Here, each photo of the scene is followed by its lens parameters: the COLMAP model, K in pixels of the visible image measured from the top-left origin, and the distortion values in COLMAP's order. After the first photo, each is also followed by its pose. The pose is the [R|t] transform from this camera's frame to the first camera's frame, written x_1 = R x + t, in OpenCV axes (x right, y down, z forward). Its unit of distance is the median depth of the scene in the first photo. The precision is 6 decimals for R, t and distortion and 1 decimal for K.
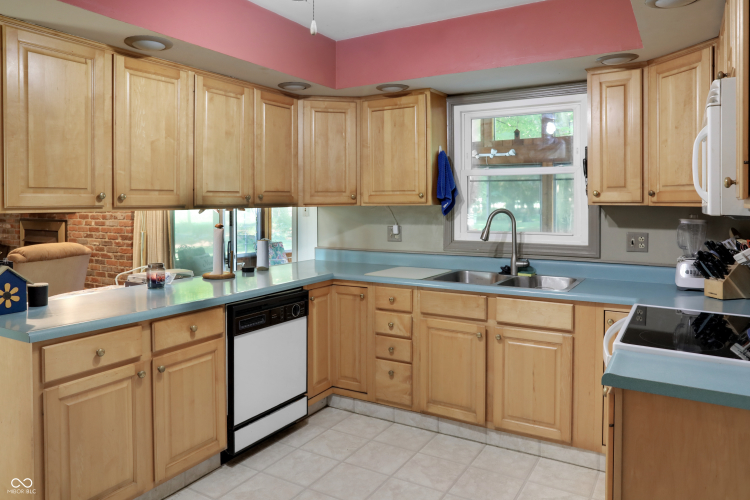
lens RADIAL K [[529.0, 0, 359.2], [0, 529.0, 206.4], [0, 0, 1]] dist [-0.039880, 0.036736]
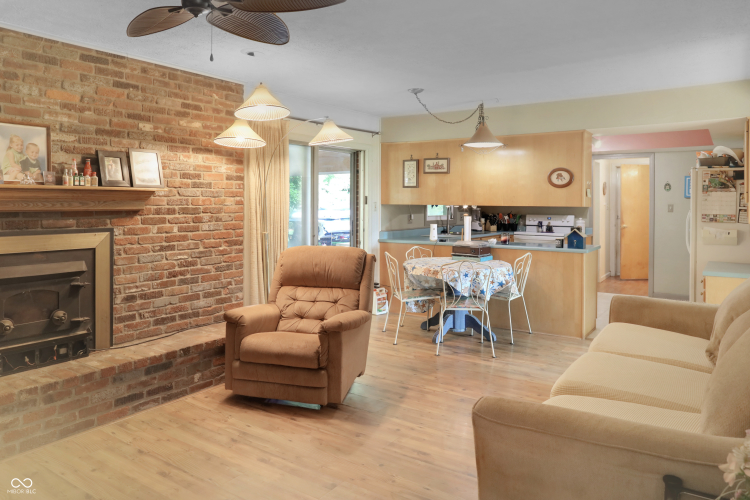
lens RADIAL K [[529.0, 0, 375.1], [0, 529.0, 204.4], [0, 0, 1]] dist [-0.039880, 0.036736]
pose [[0.050254, -0.001033, 0.998736, -1.808434], [0.002820, 0.999996, 0.000893, -0.002643], [-0.998733, 0.002771, 0.050256, 1.038745]]
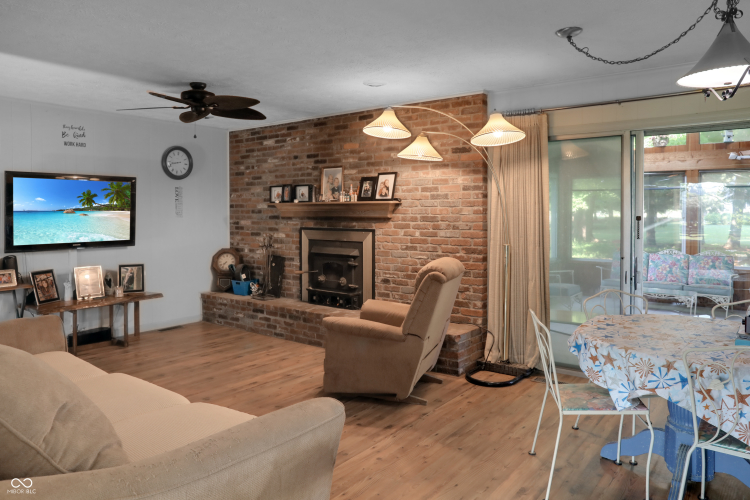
lens RADIAL K [[529.0, 0, 365.5], [0, 529.0, 219.7], [0, 0, 1]] dist [-0.039880, 0.036736]
pose [[0.993032, 0.005854, -0.117698, -0.732998], [-0.004802, 0.999946, 0.009216, 0.001366], [0.117745, -0.008587, 0.993007, 0.170939]]
